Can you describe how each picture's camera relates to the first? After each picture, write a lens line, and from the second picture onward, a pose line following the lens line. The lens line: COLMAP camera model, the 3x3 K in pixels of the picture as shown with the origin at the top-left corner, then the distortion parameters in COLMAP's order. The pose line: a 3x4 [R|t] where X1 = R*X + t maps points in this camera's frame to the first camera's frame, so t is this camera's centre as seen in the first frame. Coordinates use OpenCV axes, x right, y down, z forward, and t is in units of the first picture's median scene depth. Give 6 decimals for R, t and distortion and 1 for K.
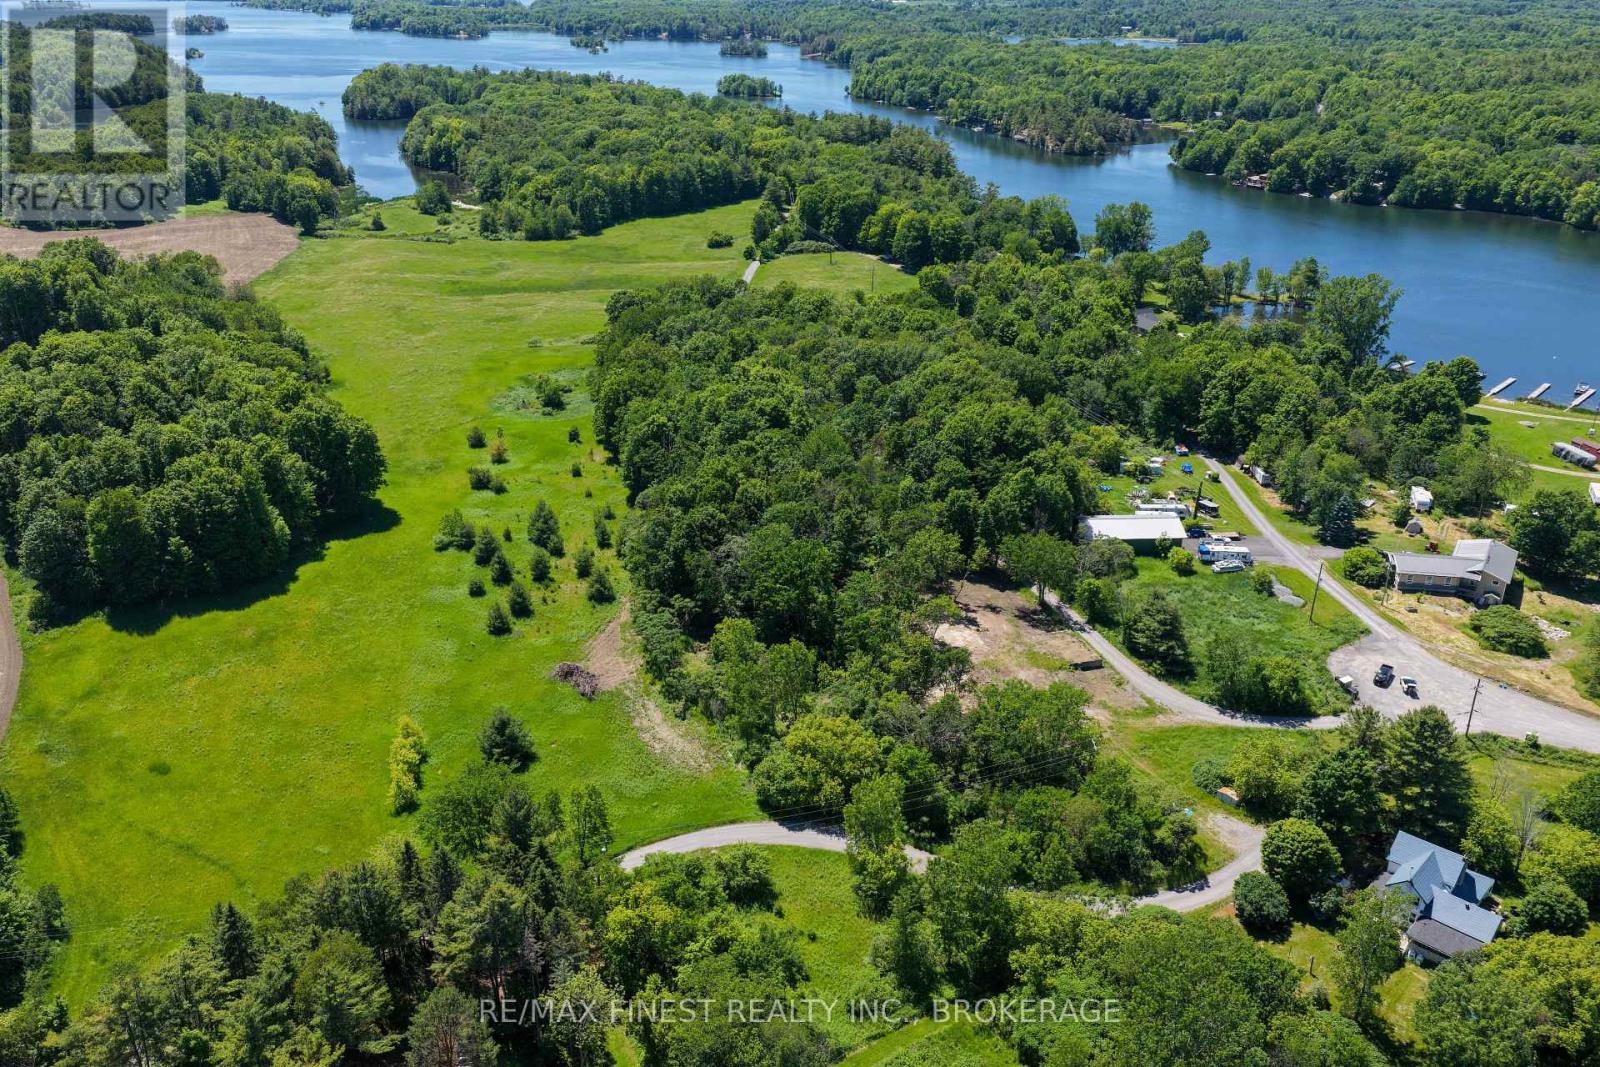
lens RADIAL K [[1323.1, 0, 798.1], [0, 1323.1, 530.2], [0, 0, 1]] dist [-0.013850, 0.040260]
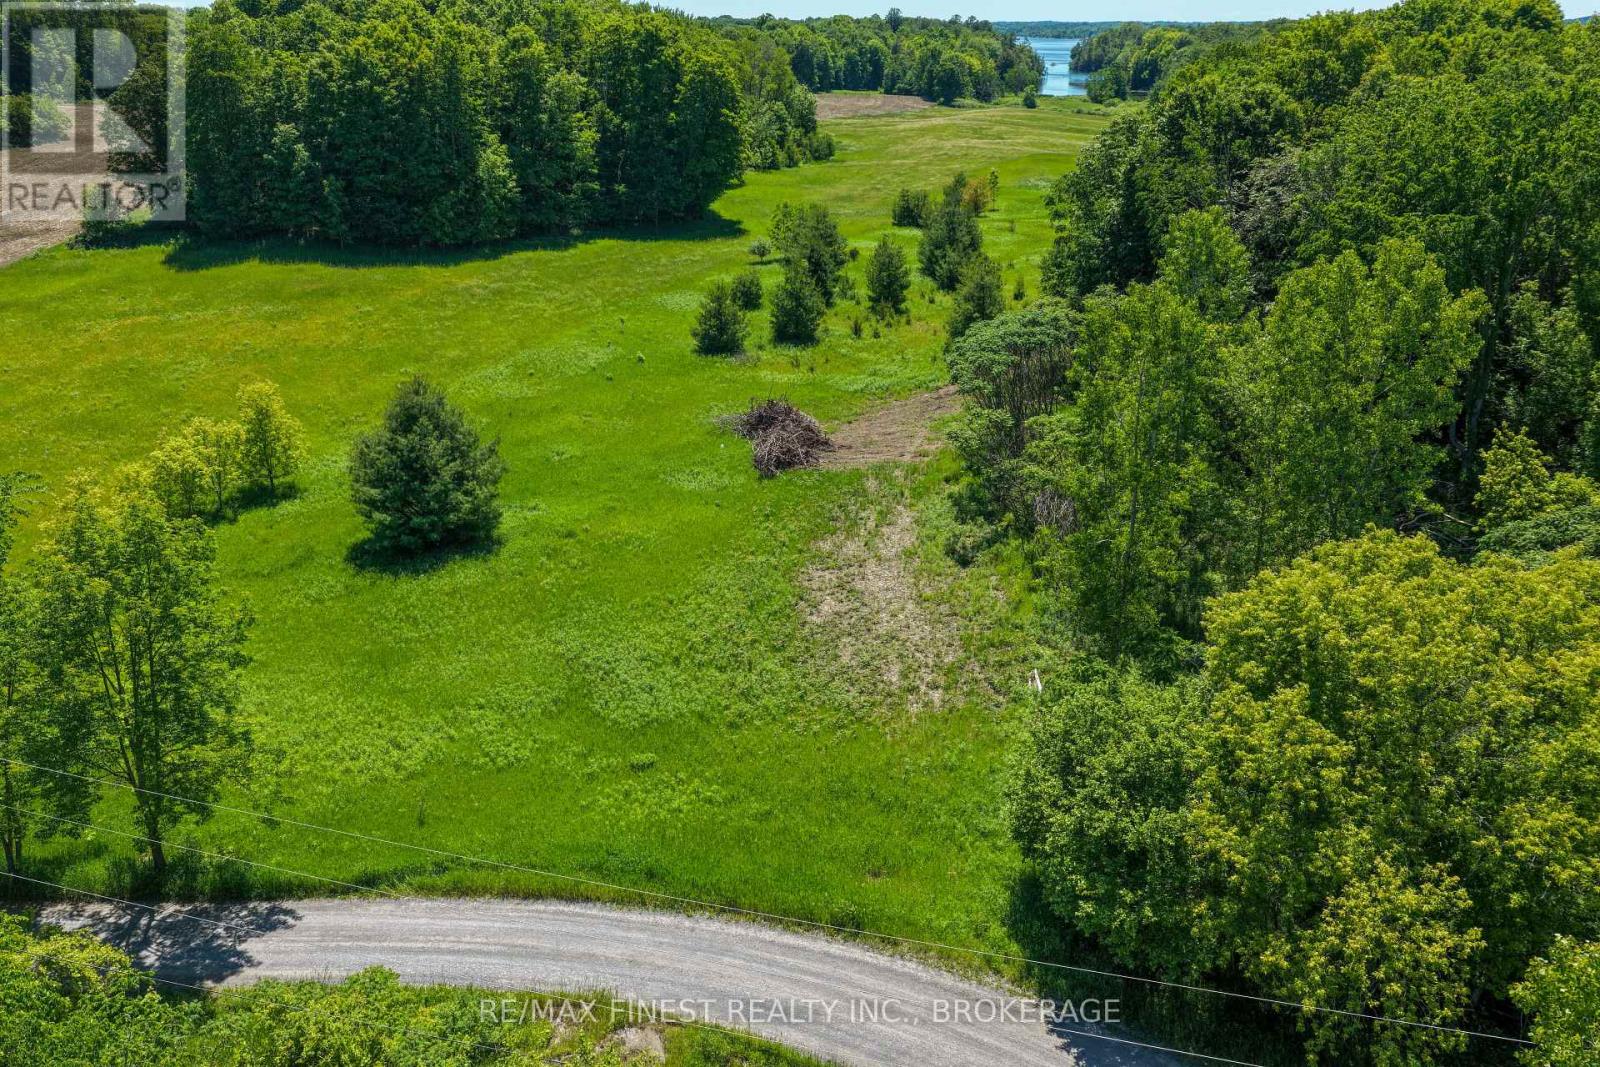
lens RADIAL K [[1323.1, 0, 796.6], [0, 1323.1, 536.2], [0, 0, 1]] dist [-0.013850, 0.040260]
pose [[0.850516, 0.190551, -0.490216, 0.022198], [-0.210635, 0.977457, 0.014497, 0.107491], [0.481928, 0.090927, 0.871480, 0.544990]]
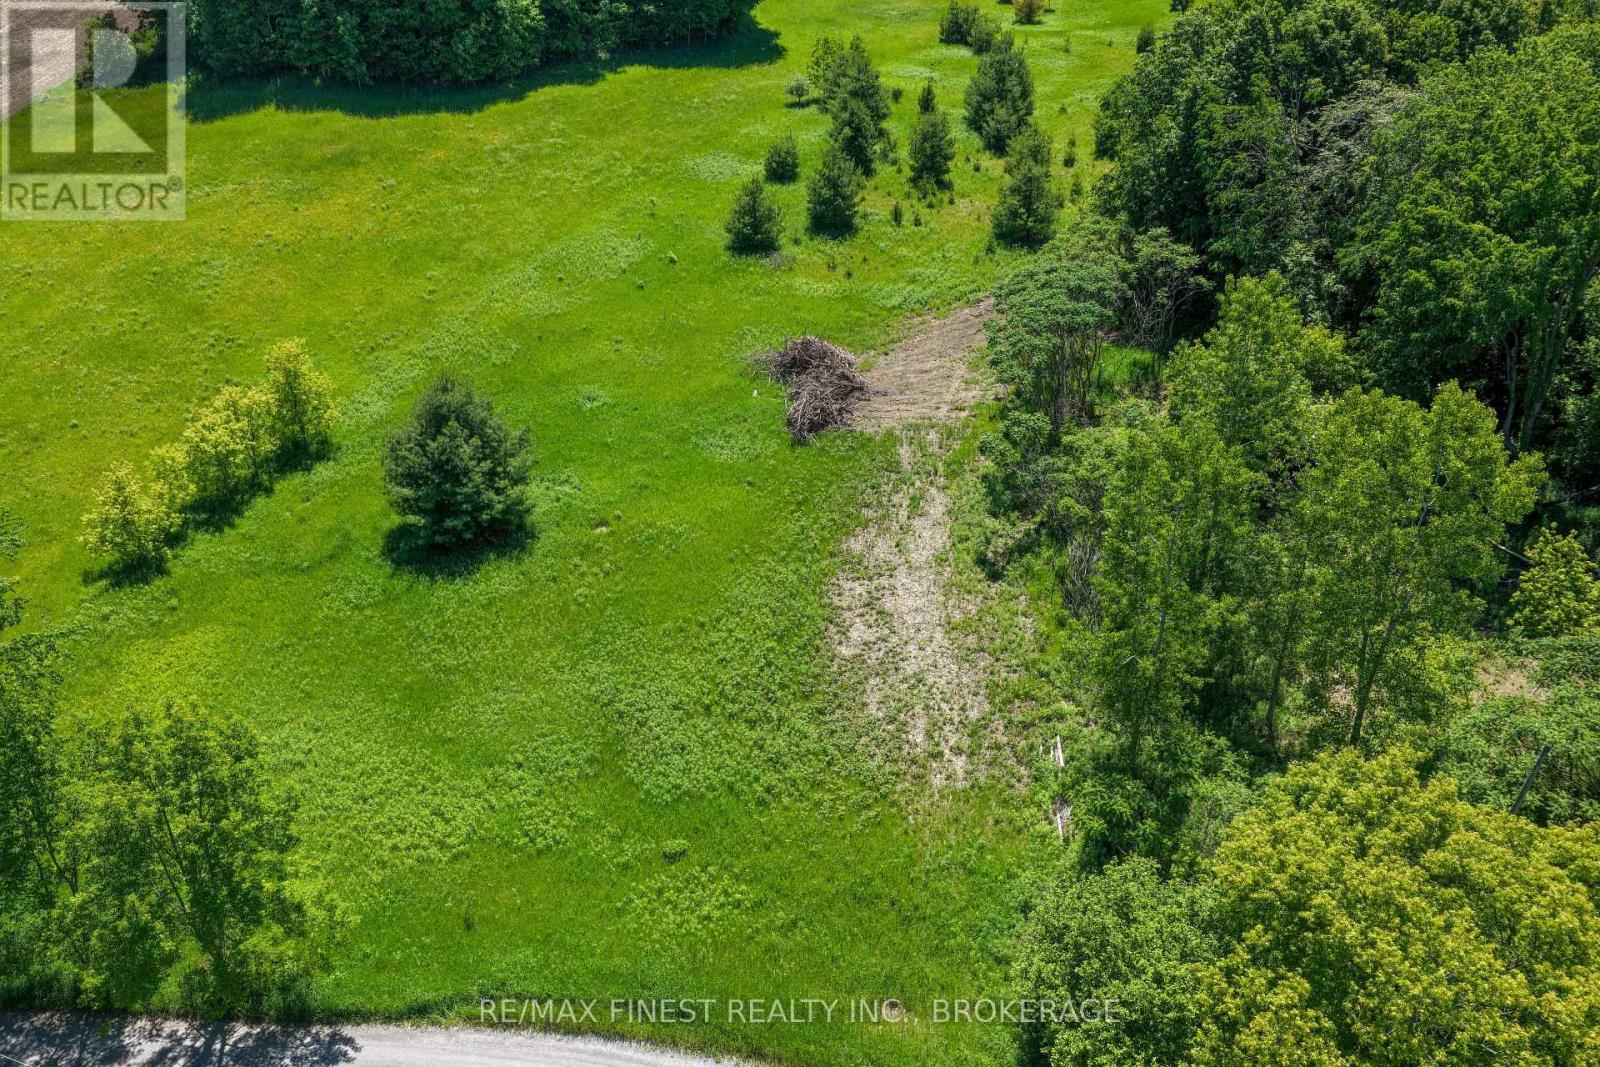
lens RADIAL K [[1323.1, 0, 795.8], [0, 1323.1, 534.4], [0, 0, 1]] dist [-0.013850, 0.040260]
pose [[0.833809, 0.297174, -0.465243, 0.011047], [-0.218023, 0.951505, 0.217033, 0.059008], [0.507178, -0.079531, 0.858164, 0.545269]]
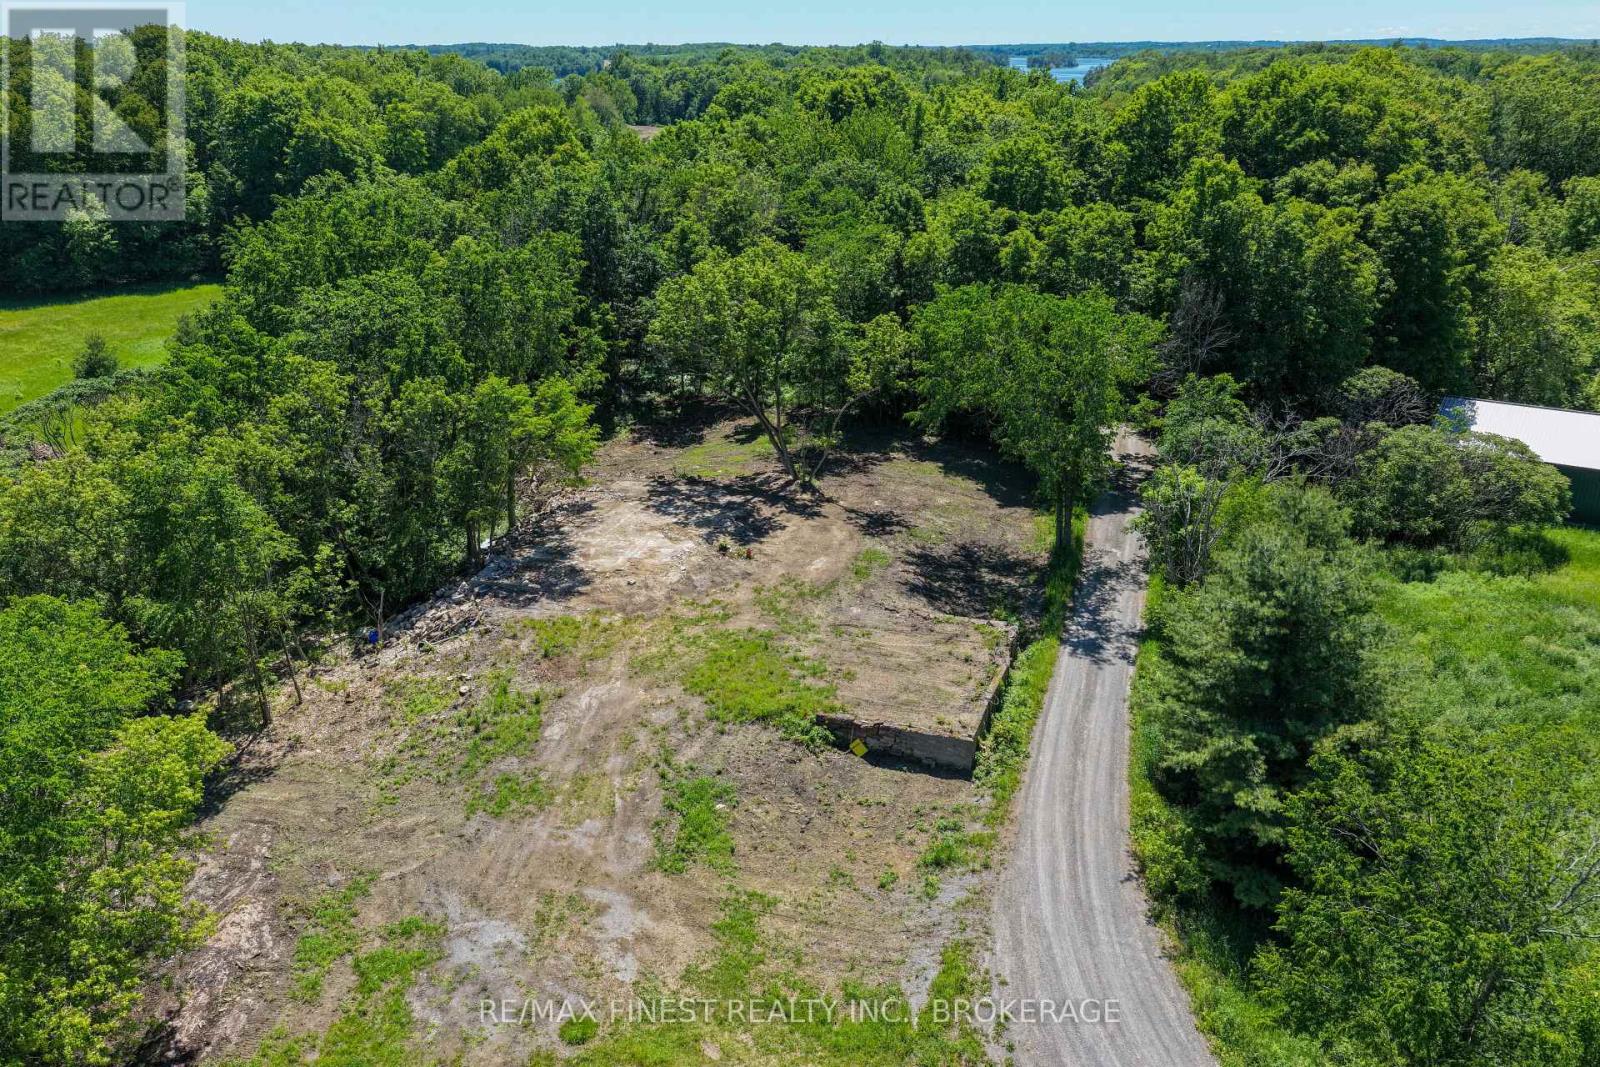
lens RADIAL K [[1323.1, 0, 799.3], [0, 1323.1, 534.9], [0, 0, 1]] dist [-0.013850, 0.040260]
pose [[0.809619, 0.197844, -0.552607, 0.255292], [-0.227616, 0.973634, 0.015102, 0.052324], [0.541025, 0.113556, 0.833305, 0.622831]]
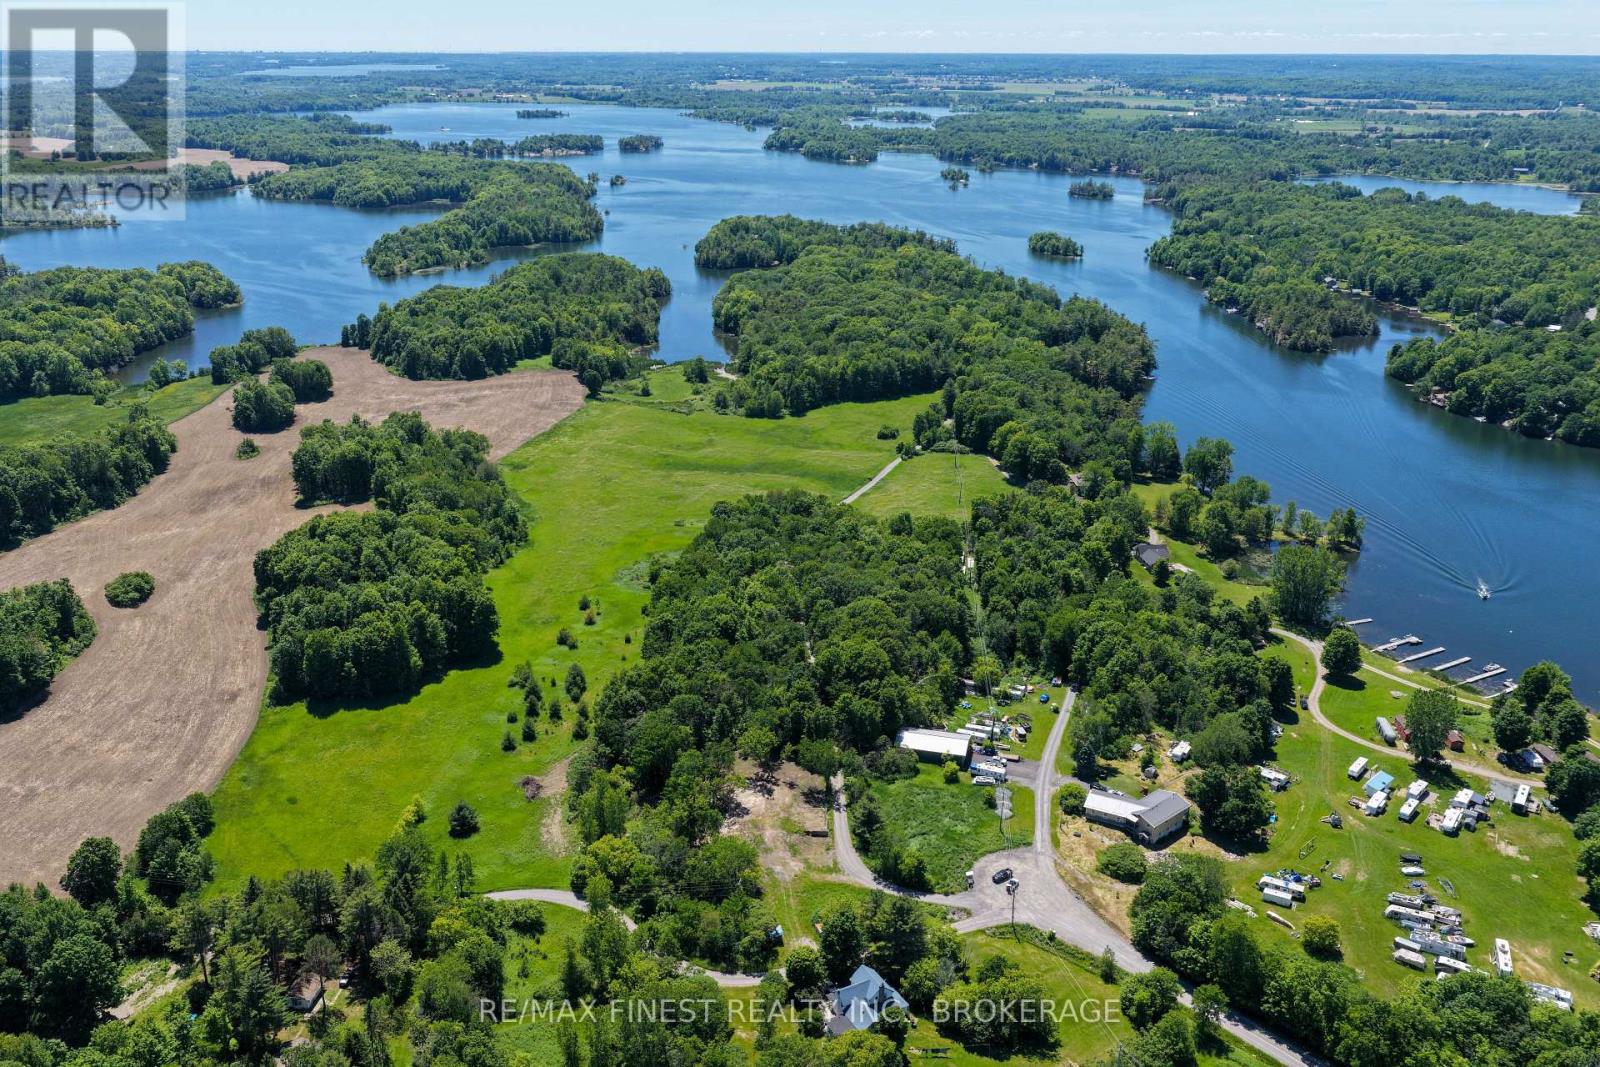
lens RADIAL K [[1323.1, 0, 799.8], [0, 1323.1, 537.1], [0, 0, 1]] dist [-0.013850, 0.040260]
pose [[0.950136, 0.111633, -0.291170, 0.482247], [-0.126346, 0.991465, -0.032165, -0.150203], [0.285094, 0.067349, 0.956130, -0.406356]]
